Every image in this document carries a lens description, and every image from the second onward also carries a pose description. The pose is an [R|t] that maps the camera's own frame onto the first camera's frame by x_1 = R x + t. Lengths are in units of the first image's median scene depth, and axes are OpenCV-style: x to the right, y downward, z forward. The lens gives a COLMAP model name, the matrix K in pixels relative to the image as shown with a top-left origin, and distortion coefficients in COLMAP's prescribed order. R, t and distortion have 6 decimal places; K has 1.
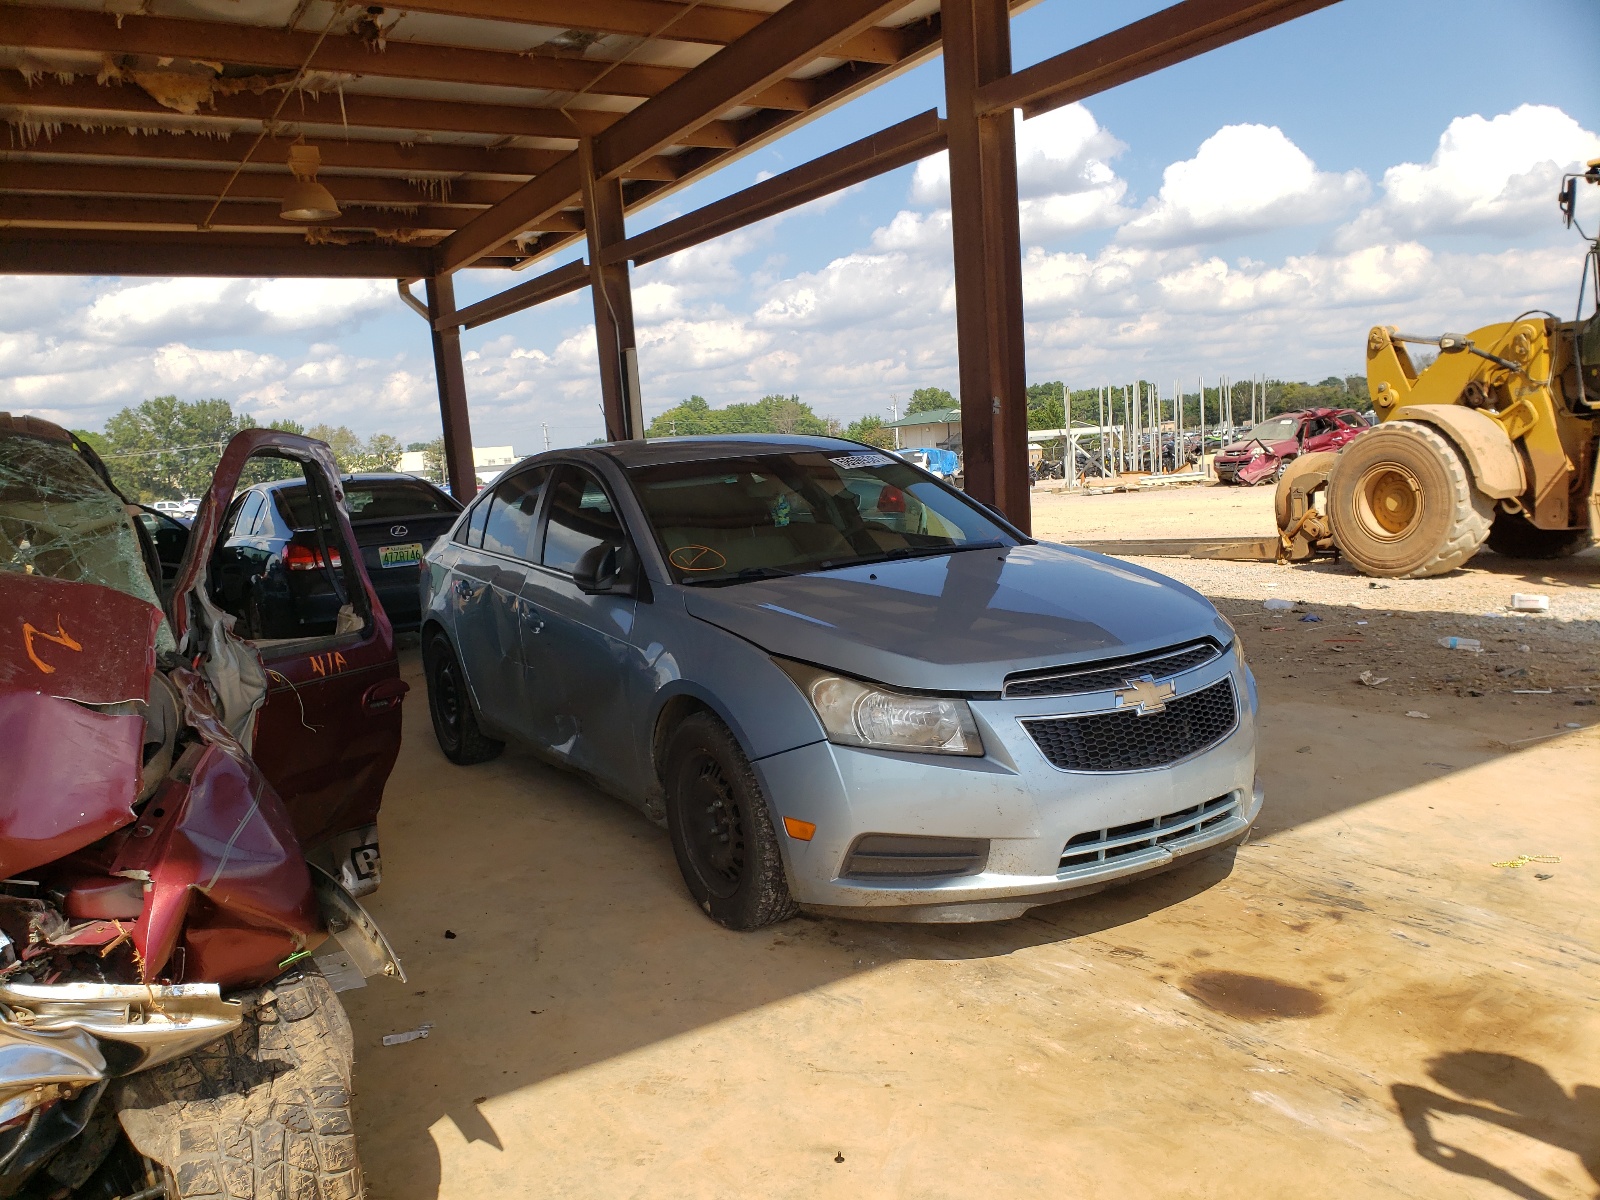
lens RADIAL K [[1196.2, 0, 800.0], [0, 1196.2, 600.0], [0, 0, 1]] dist [0.000867, 0.000229]
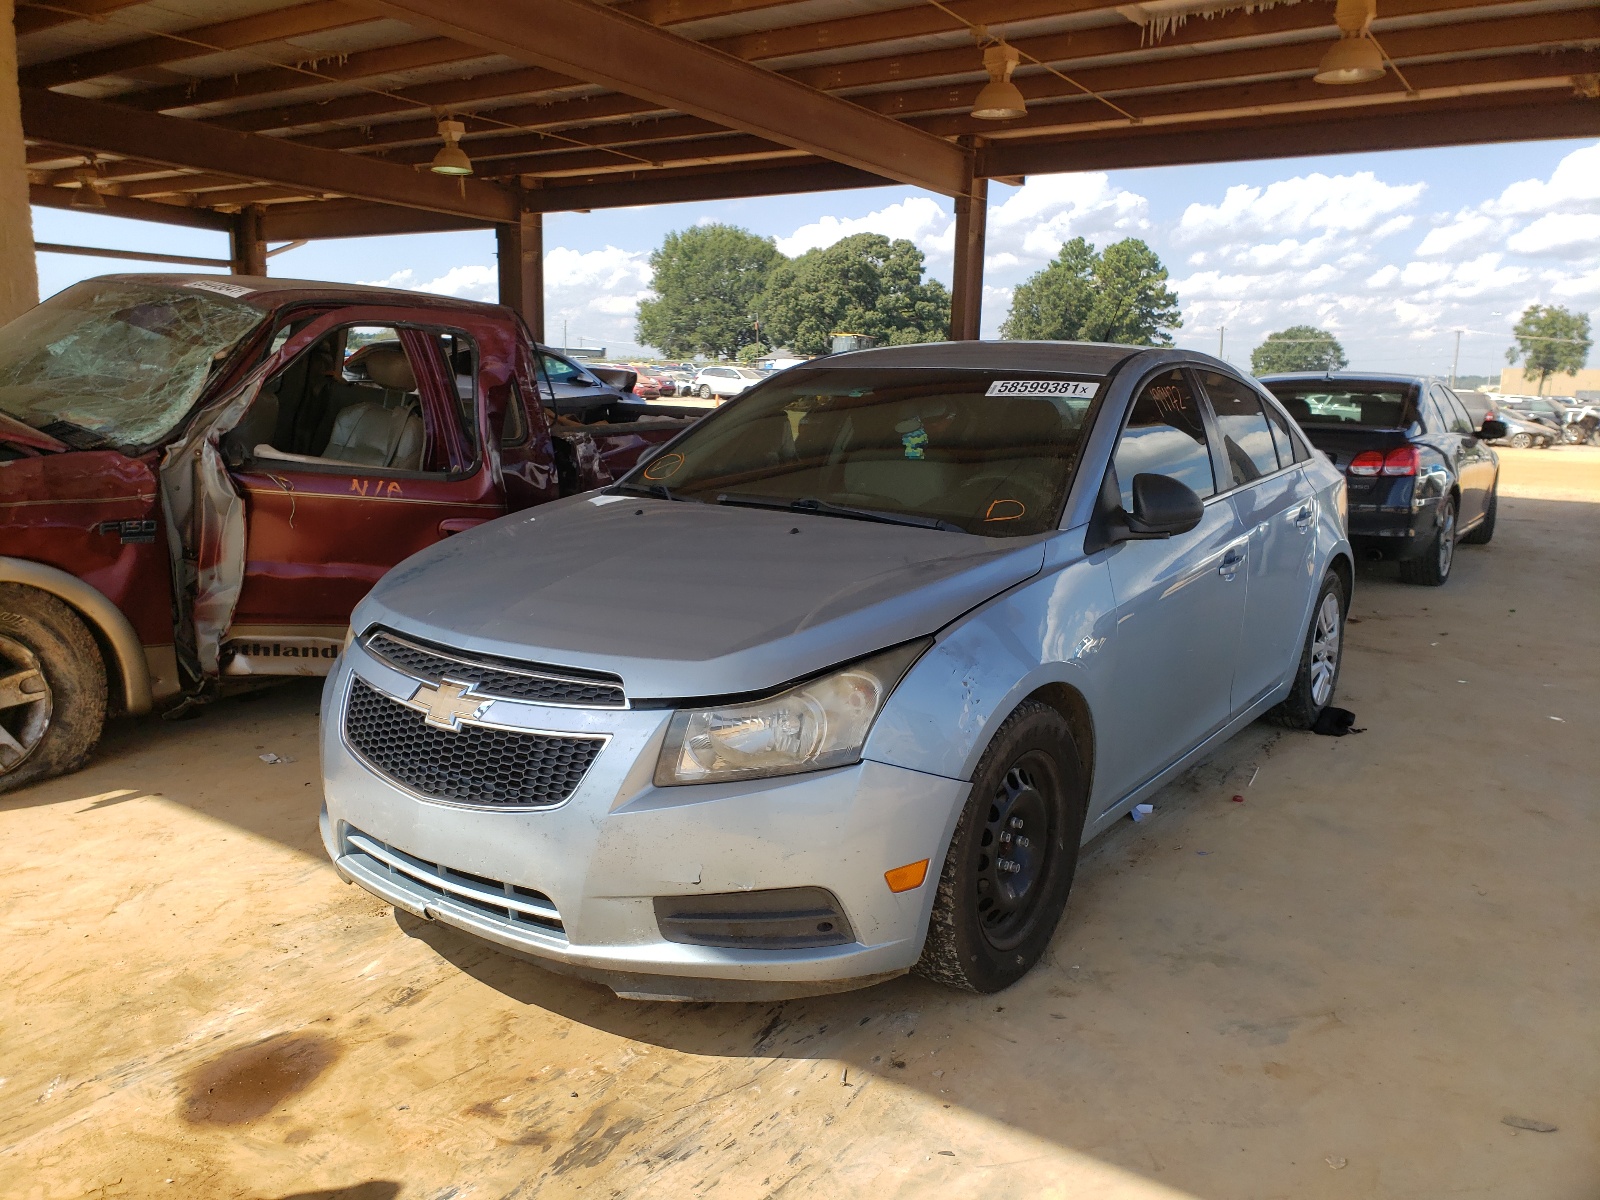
lens RADIAL K [[1238.5, 0, 800.0], [0, 1238.5, 600.0], [0, 0, 1]] dist [0.033033, -0.001257]
pose [[0.422970, 0.248550, -0.871389, 1.062262], [-0.178915, 0.965622, 0.188584, -0.175614], [0.888305, 0.076139, 0.452898, 0.833651]]
